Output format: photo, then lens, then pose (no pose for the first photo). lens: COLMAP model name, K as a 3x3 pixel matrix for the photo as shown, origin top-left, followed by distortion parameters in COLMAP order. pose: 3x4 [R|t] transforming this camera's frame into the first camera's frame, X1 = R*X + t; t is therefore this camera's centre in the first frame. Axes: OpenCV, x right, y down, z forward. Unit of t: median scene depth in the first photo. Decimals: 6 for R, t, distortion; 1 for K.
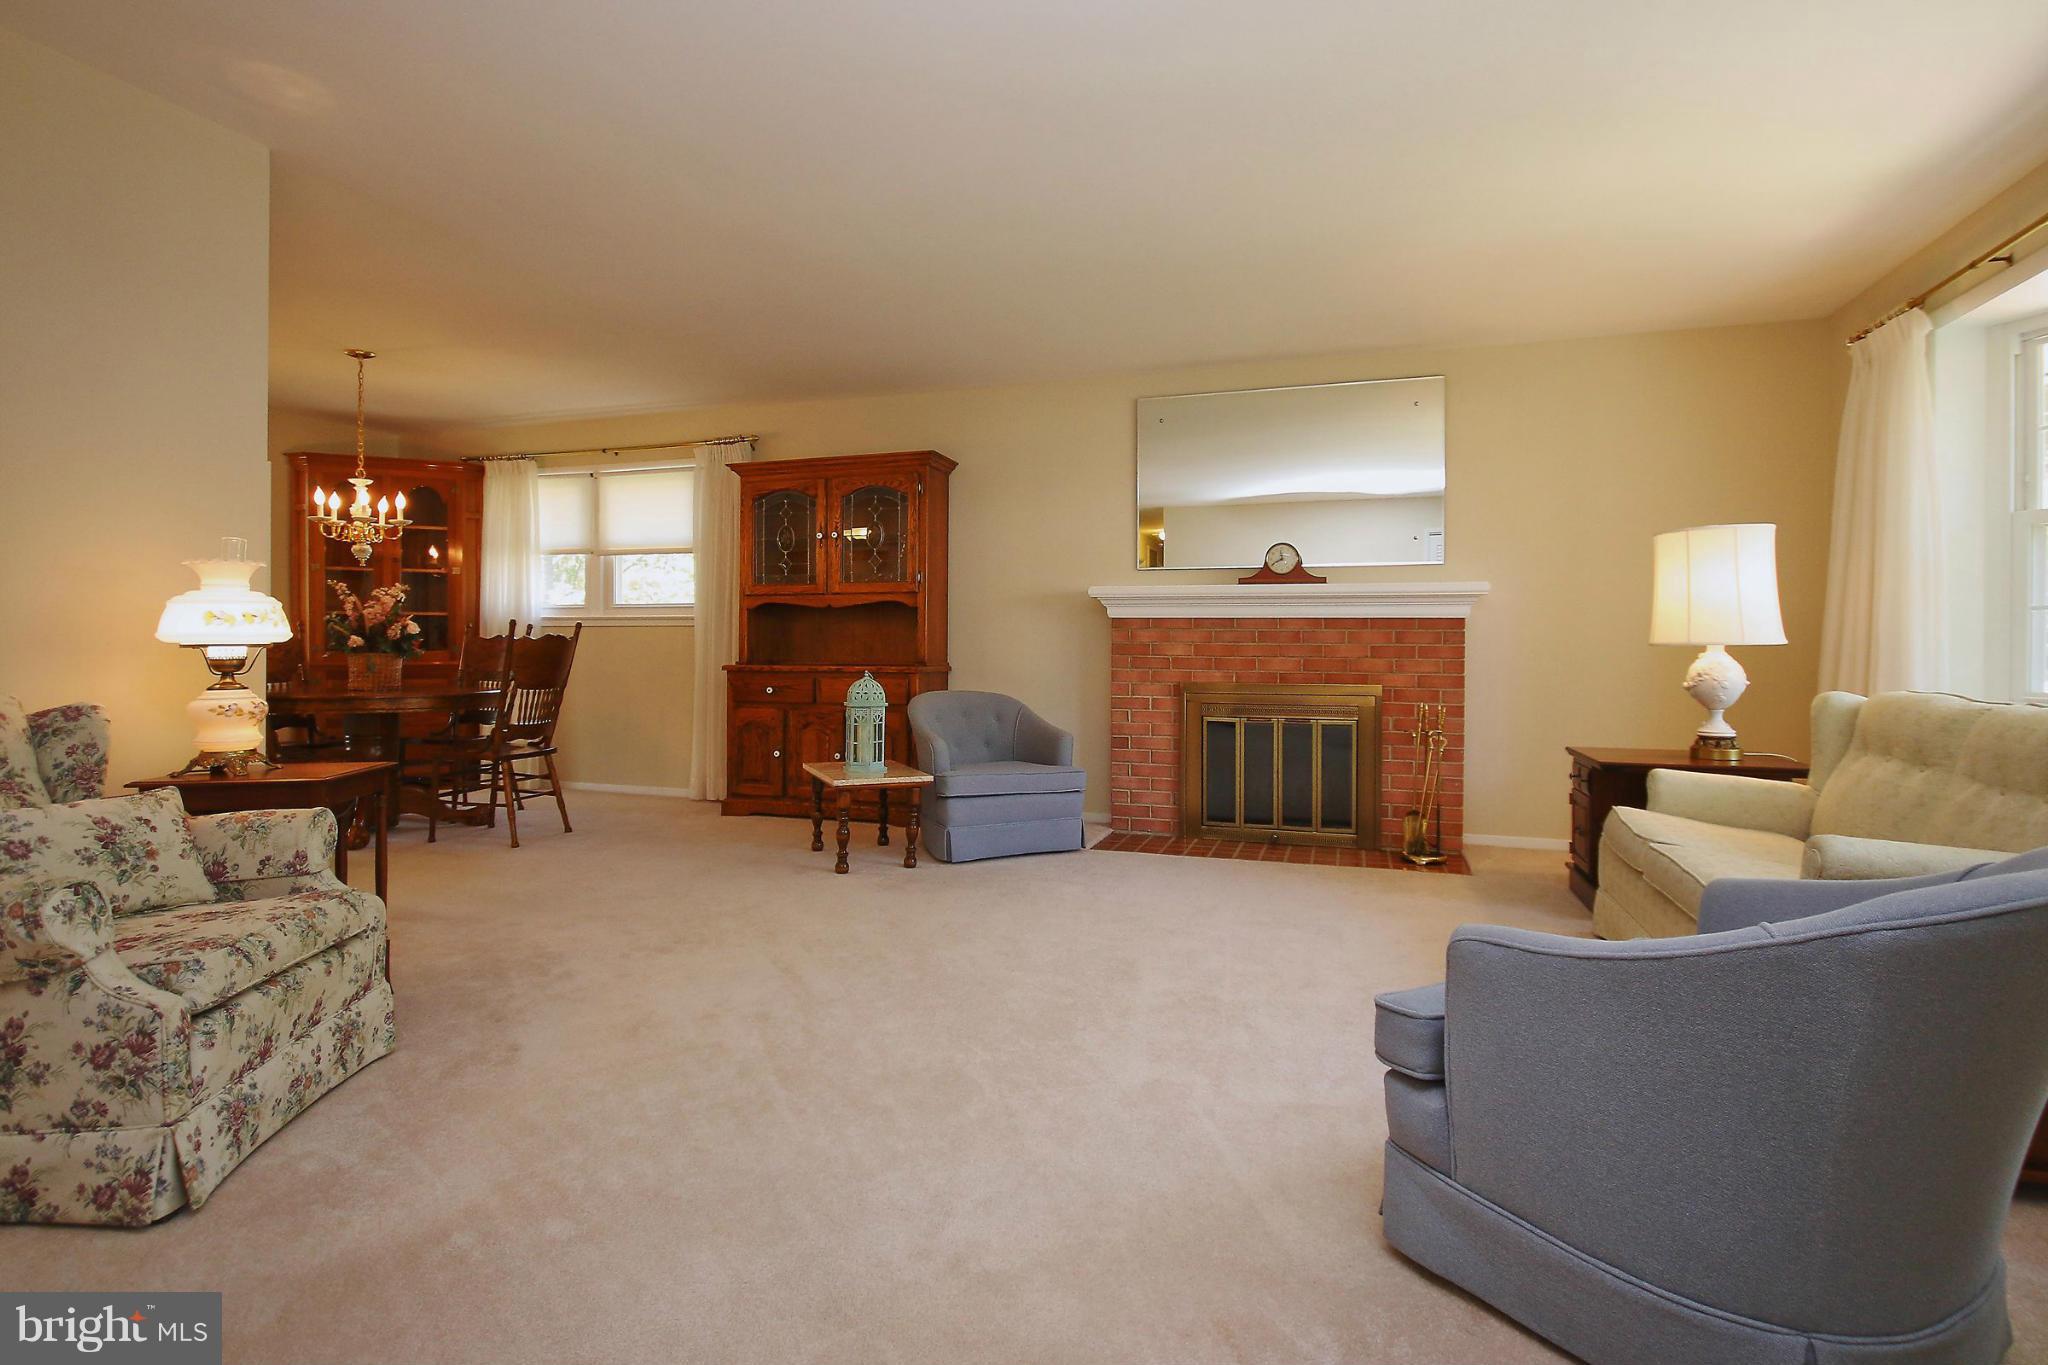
lens RADIAL K [[999.1, 0, 1024.9], [0, 999.1, 648.3], [0, 0, 1]] dist [0.018020, -0.017058]
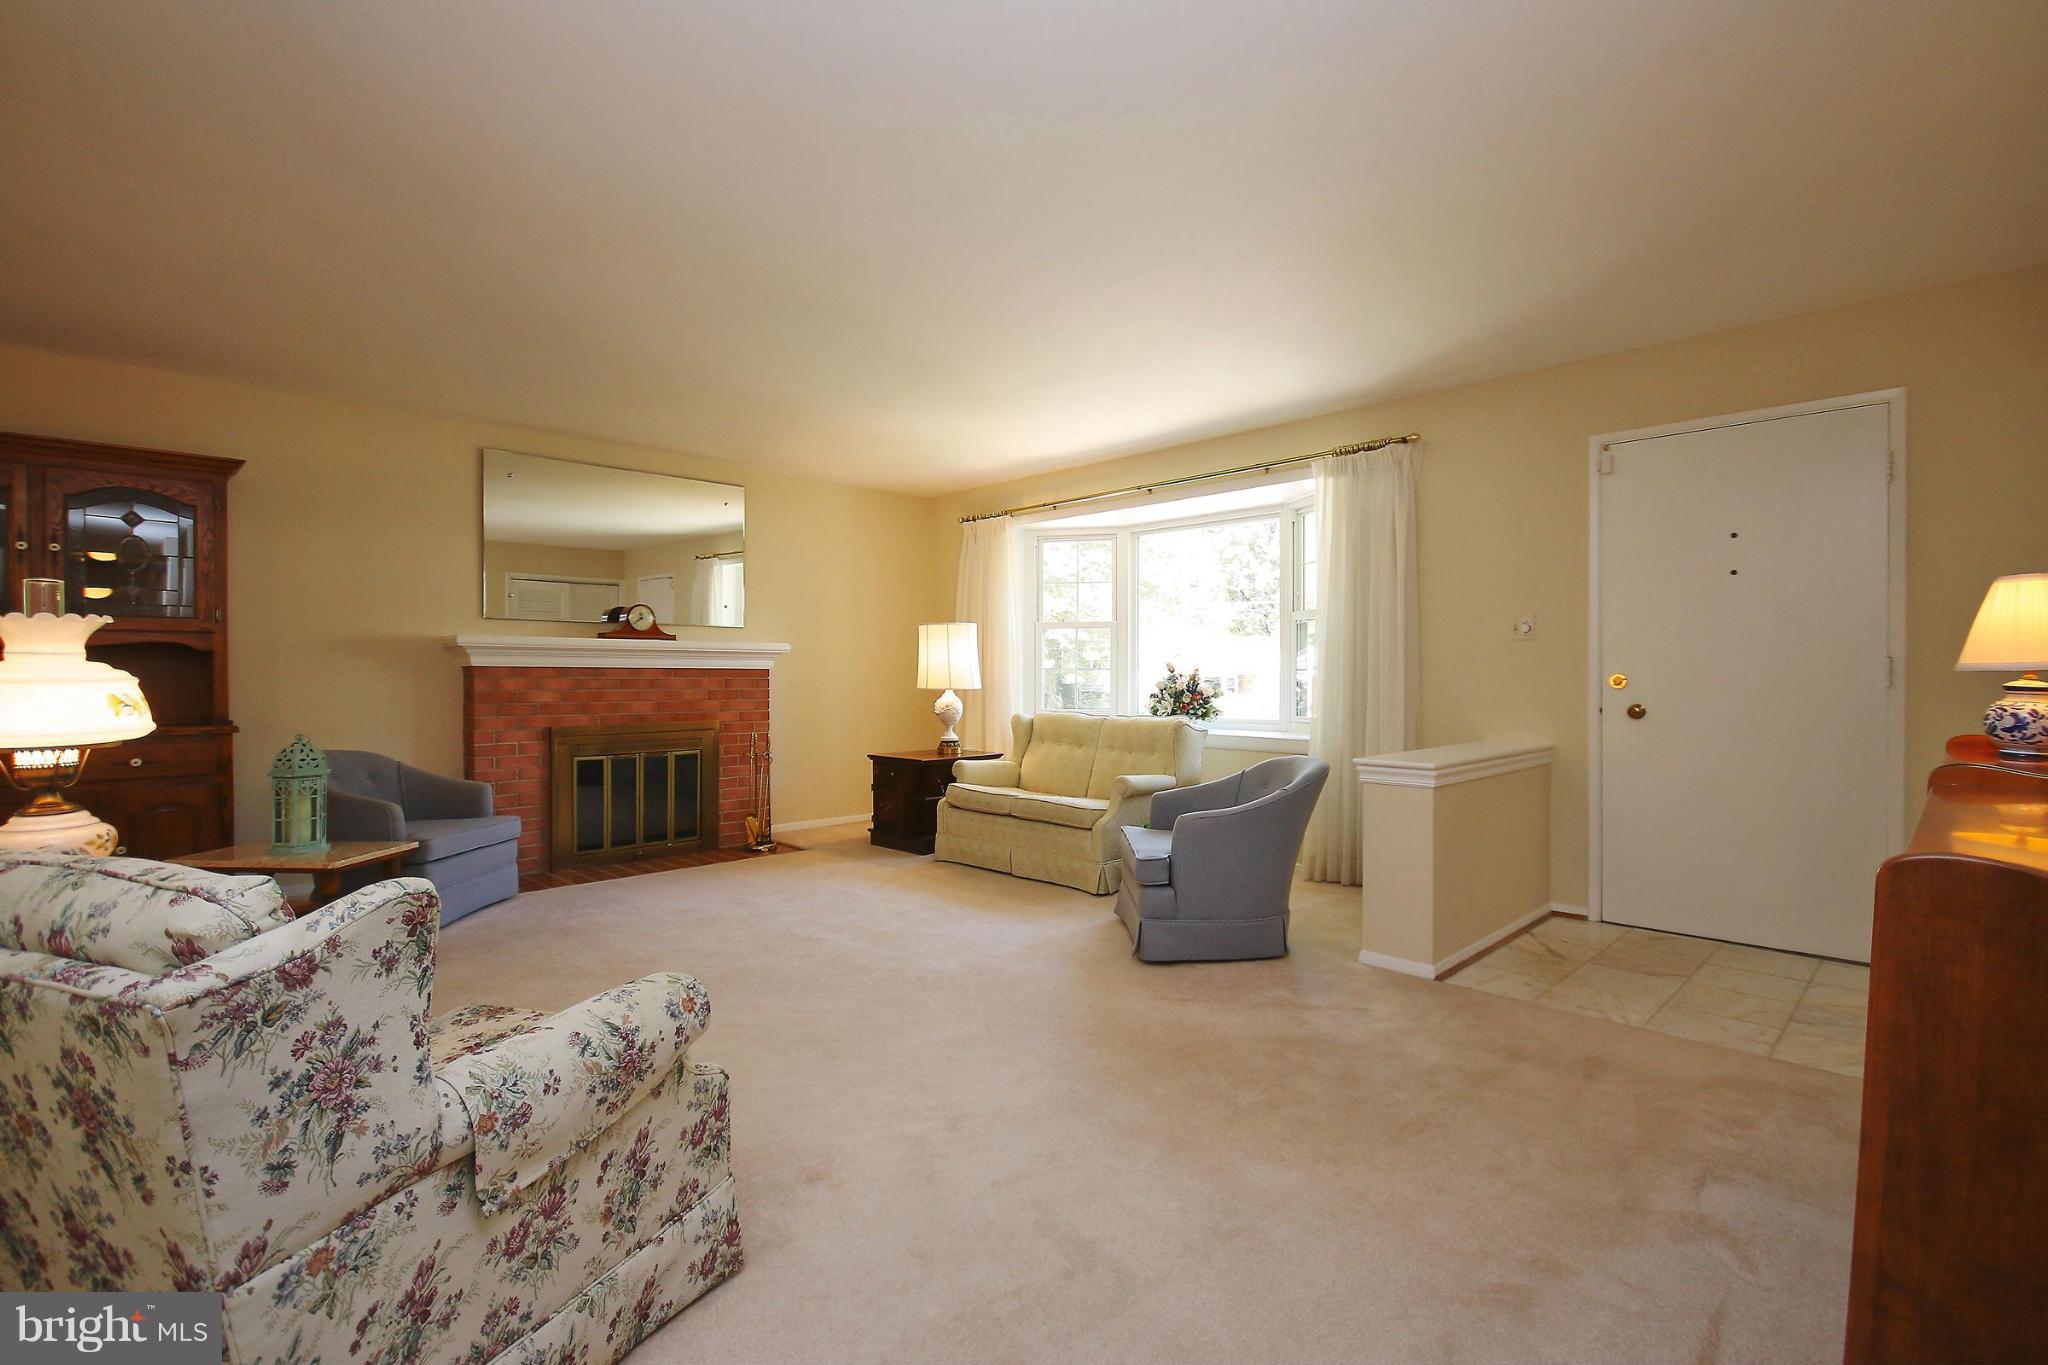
lens RADIAL K [[967.2, 0, 1031.1], [0, 967.2, 674.2], [0, 0, 1]] dist [-0.001899, -0.000249]
pose [[0.447420, -0.004439, 0.894313, -0.590818], [0.003110, 0.999989, 0.003408, -0.026955], [-0.894319, 0.001256, 0.447429, 0.082274]]
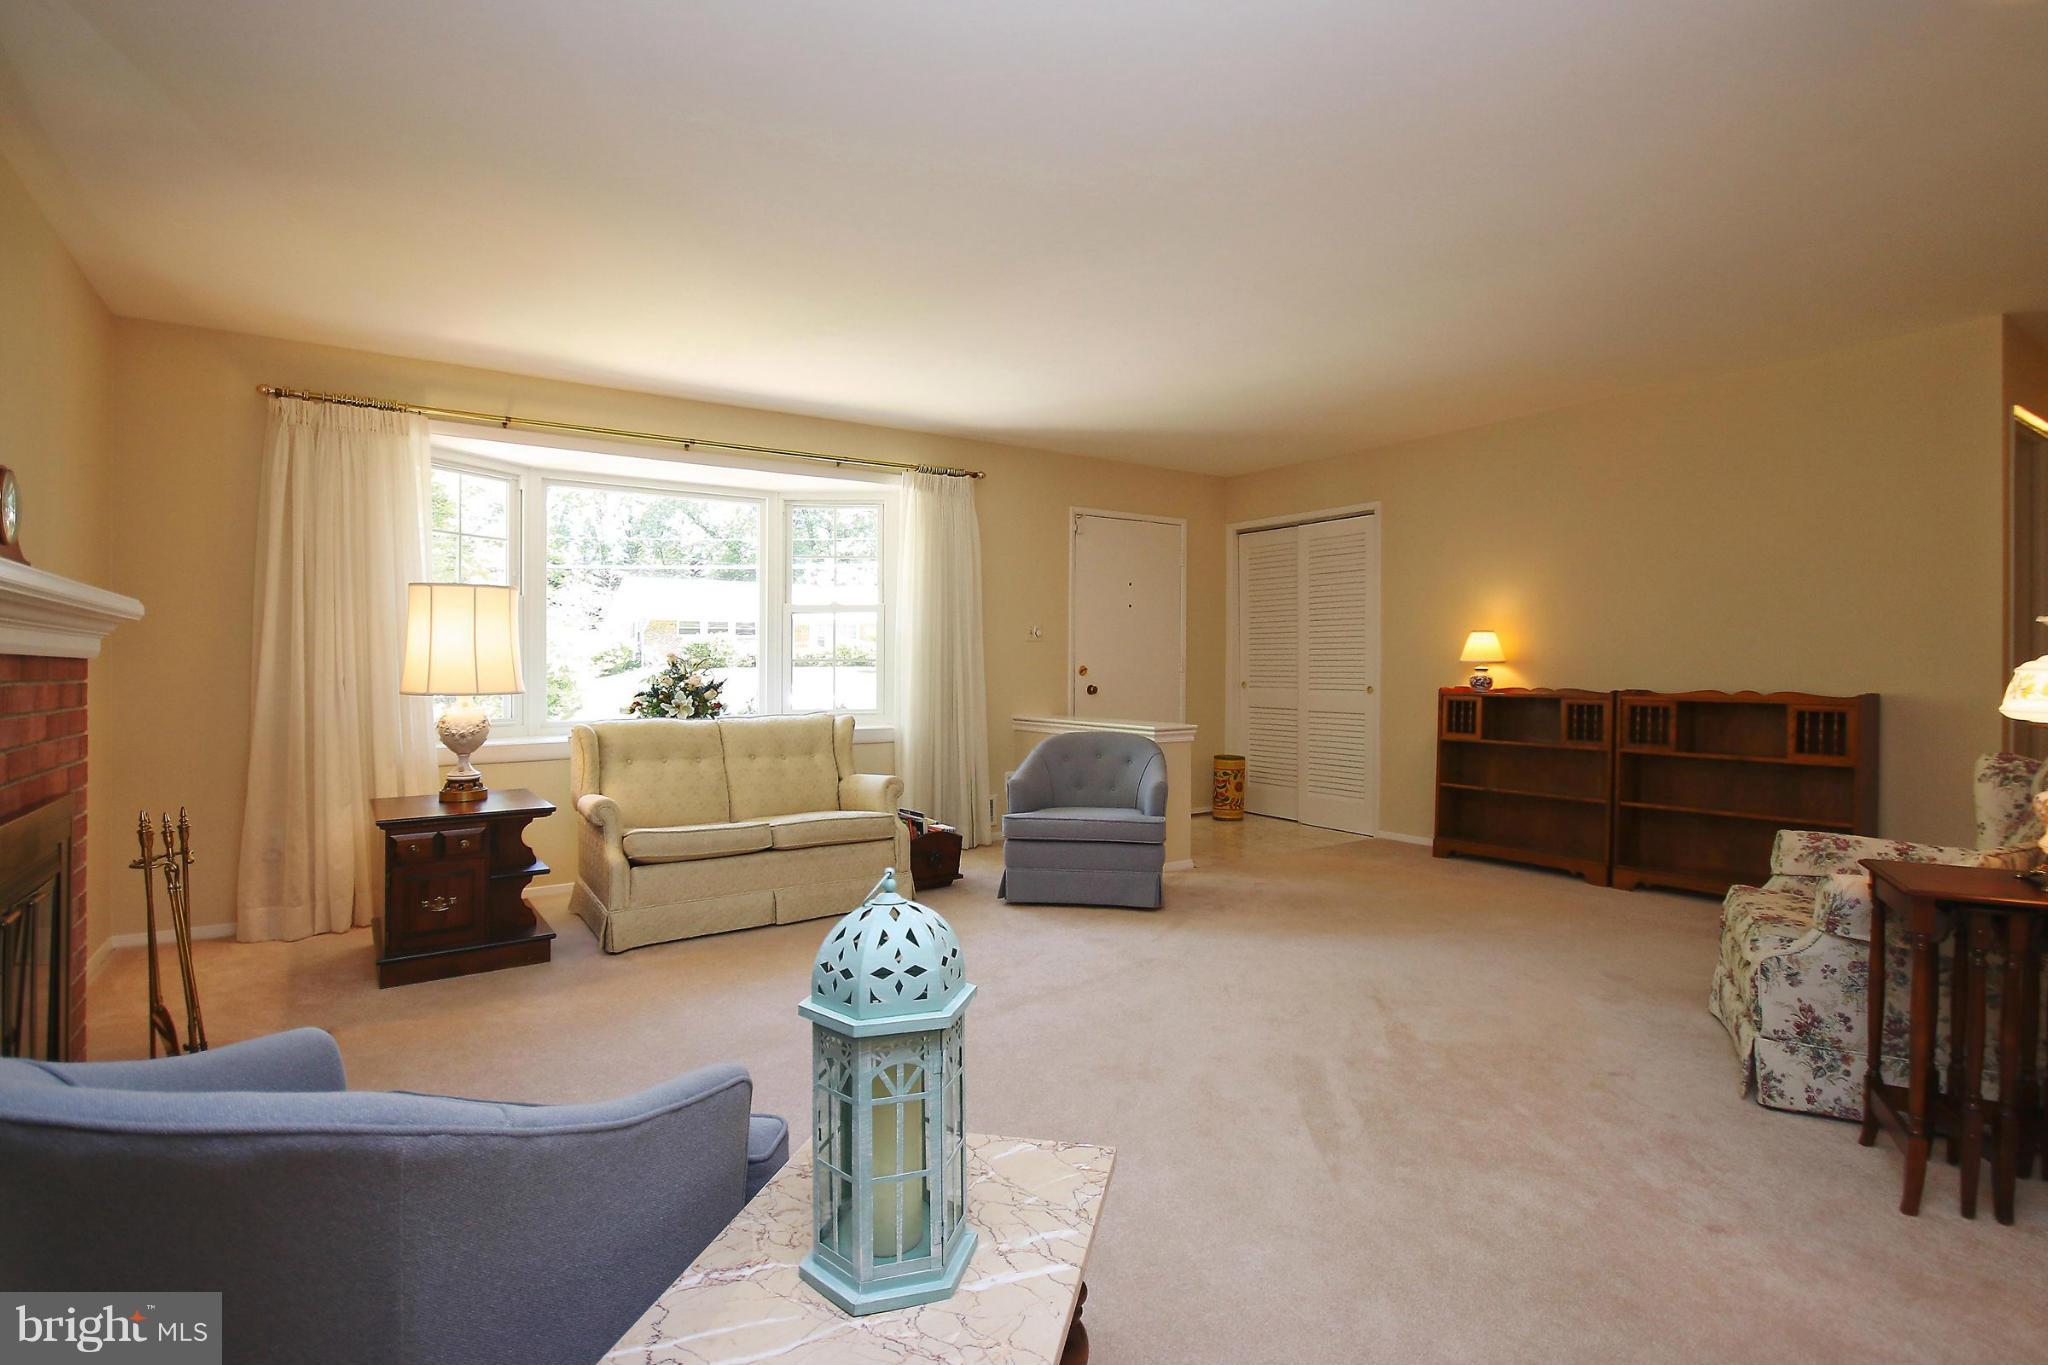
lens RADIAL K [[980.0, 0, 1048.3], [0, 980.0, 656.8], [0, 0, 1]] dist [-0.000477, -0.000237]
pose [[-0.804731, 0.004222, 0.593625, -0.333521], [0.001411, 0.999985, -0.005200, -0.027994], [-0.593638, -0.003347, -0.804725, 1.126526]]
